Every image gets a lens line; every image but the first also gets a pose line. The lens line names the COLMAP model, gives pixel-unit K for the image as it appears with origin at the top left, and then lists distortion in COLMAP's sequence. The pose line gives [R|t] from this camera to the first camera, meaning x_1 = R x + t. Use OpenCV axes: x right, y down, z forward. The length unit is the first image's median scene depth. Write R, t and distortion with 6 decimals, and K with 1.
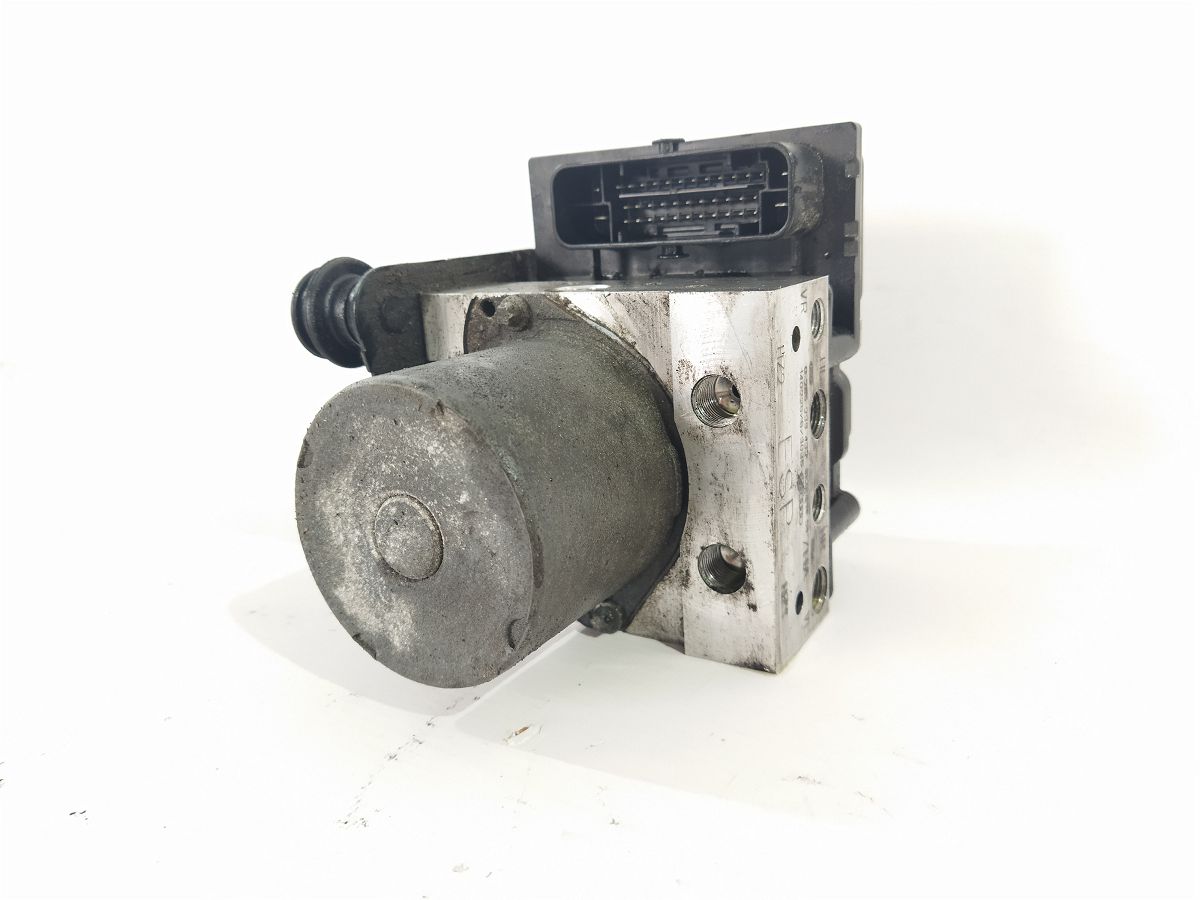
lens RADIAL K [[933.2, 0, 599.3], [0, 933.2, 447.9], [0, 0, 1]] dist [0.046460, -0.000128]
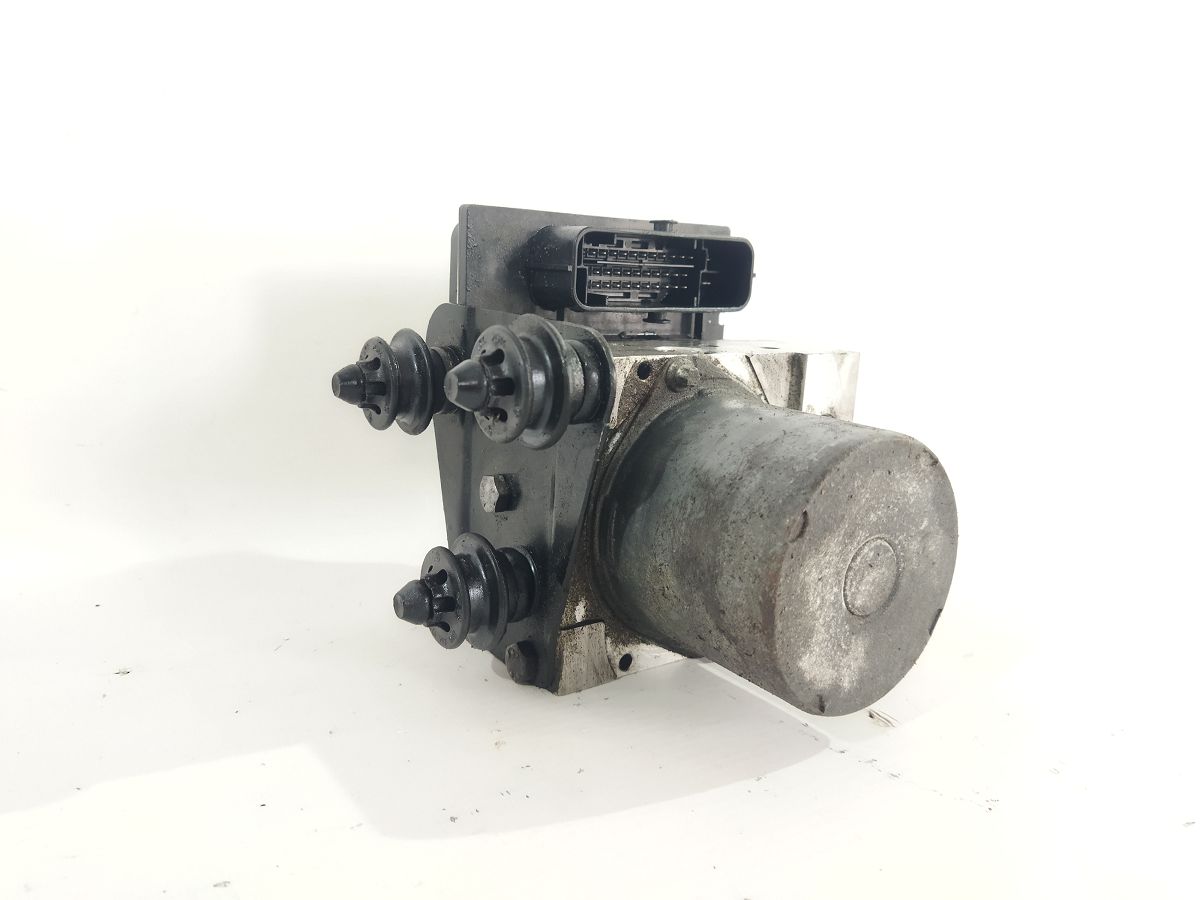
lens RADIAL K [[933.2, 0, 599.7], [0, 933.2, 453.0], [0, 0, 1]] dist [0.046460, -0.000128]
pose [[0.353965, -0.112337, 0.928488, -1.298311], [0.148980, 0.986856, 0.062604, -0.162233], [-0.923317, 0.116167, 0.366048, 0.850509]]
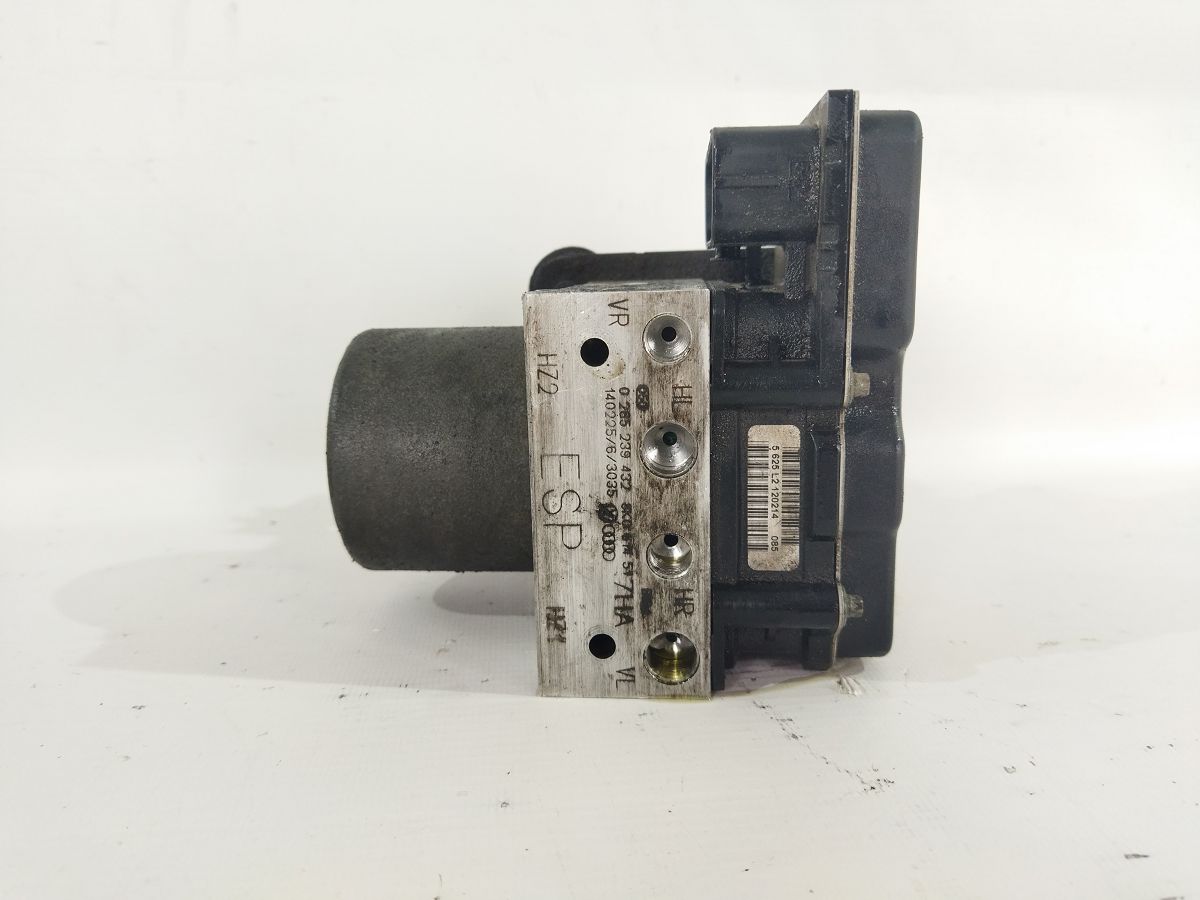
lens RADIAL K [[933.2, 0, 600.1], [0, 933.2, 449.8], [0, 0, 1]] dist [0.046460, -0.000128]
pose [[0.426083, 0.208022, -0.880443, 1.069886], [-0.208643, 0.969565, 0.128108, -0.147314], [0.880296, 0.129114, 0.456517, 0.621388]]
